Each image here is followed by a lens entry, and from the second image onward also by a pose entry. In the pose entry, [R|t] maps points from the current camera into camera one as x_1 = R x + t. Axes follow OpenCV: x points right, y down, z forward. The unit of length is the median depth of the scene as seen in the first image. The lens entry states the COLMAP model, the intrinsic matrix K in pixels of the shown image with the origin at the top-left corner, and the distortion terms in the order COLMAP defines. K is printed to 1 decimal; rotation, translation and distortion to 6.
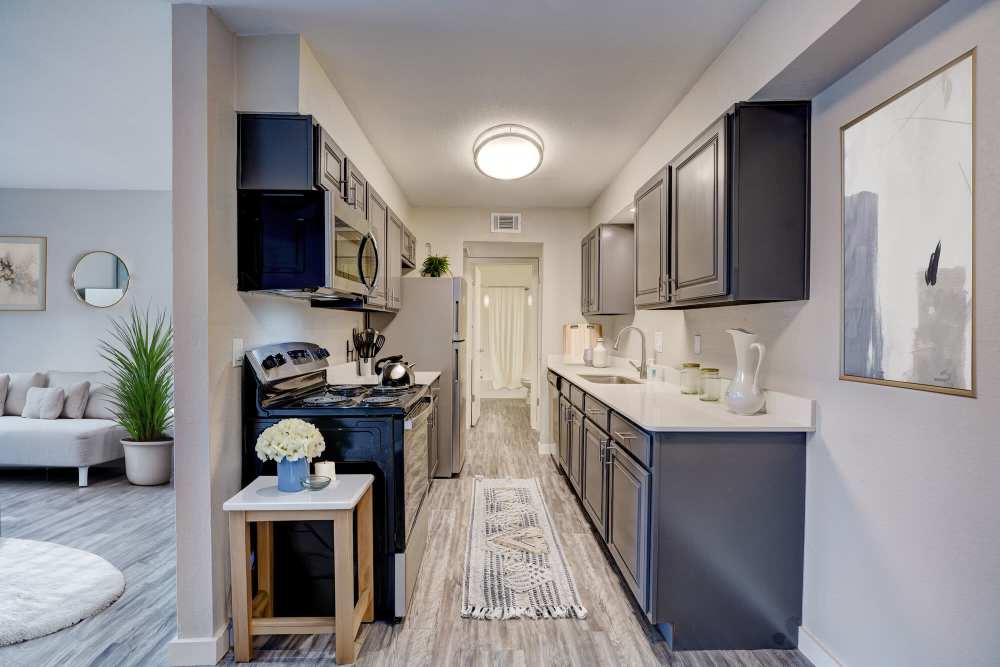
lens RADIAL K [[458.4, 0, 499.9], [0, 458.4, 332.4], [0, 0, 1]] dist [0.004943, 0.000594]
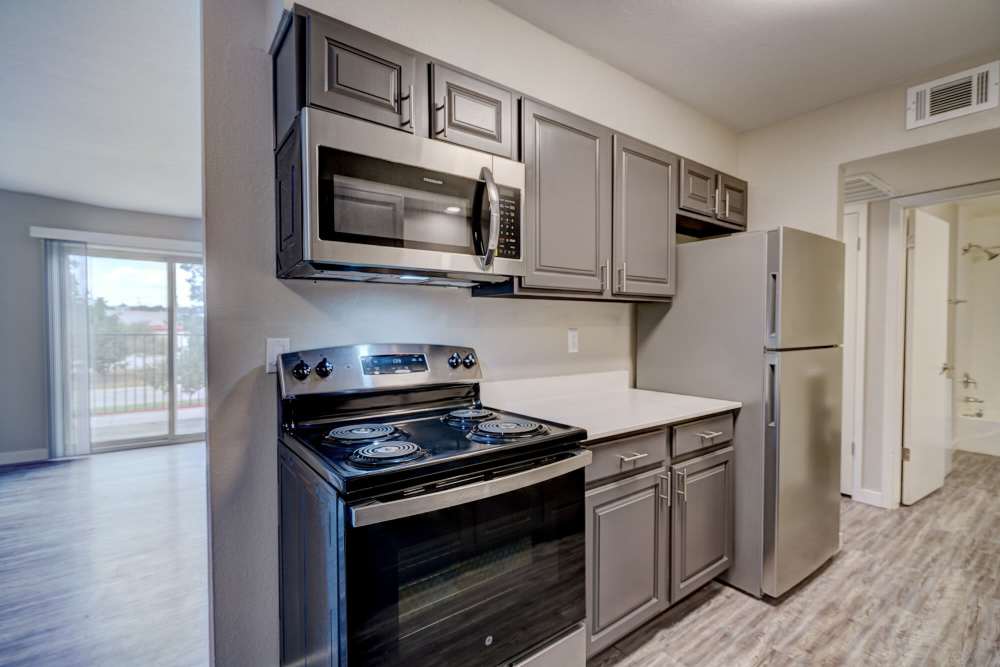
lens RADIAL K [[458.4, 0, 498.4], [0, 458.4, 330.5], [0, 0, 1]] dist [0.004943, 0.000594]
pose [[0.580385, 0.010866, -0.814269, 0.155633], [-0.008469, 0.999937, 0.007307, -0.004239], [0.814298, 0.002655, 0.580441, 0.429572]]
